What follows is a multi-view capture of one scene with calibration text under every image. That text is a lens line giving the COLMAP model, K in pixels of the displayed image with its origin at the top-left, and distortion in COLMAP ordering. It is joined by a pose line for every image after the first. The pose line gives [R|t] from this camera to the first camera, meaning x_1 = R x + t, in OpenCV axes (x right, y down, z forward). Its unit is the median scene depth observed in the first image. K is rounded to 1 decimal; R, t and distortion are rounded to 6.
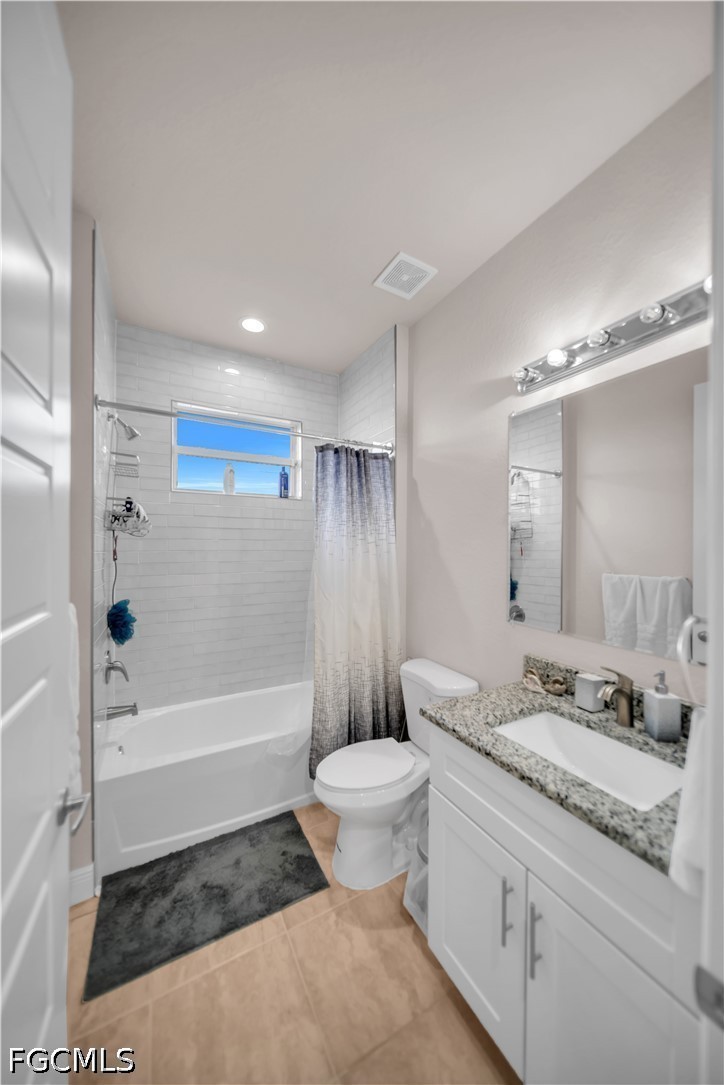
lens RADIAL K [[375.4, 0, 366.8], [0, 375.4, 545.5], [0, 0, 1]] dist [0.001294, 0.000156]
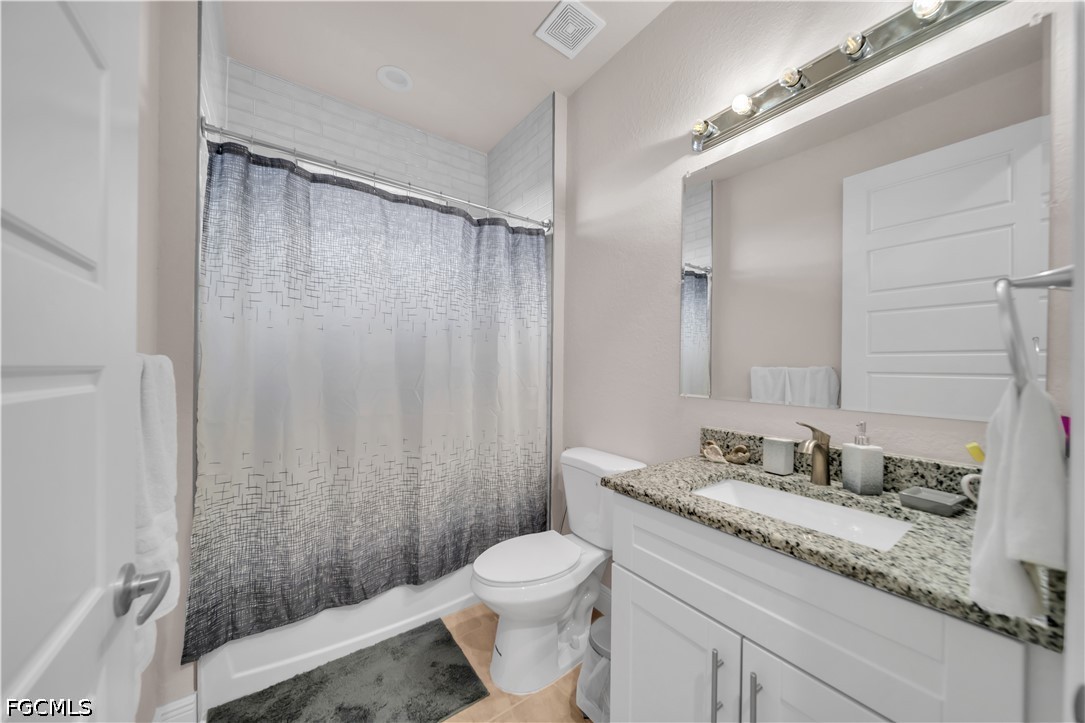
lens RADIAL K [[375.4, 0, 540.5], [0, 375.4, 368.5], [0, 0, 1]] dist [0.001294, 0.000156]
pose [[0.993561, 0.004352, 0.113213, -0.101559], [-0.004233, 0.999990, -0.001288, 0.172887], [-0.113218, 0.000801, 0.993570, 0.132524]]
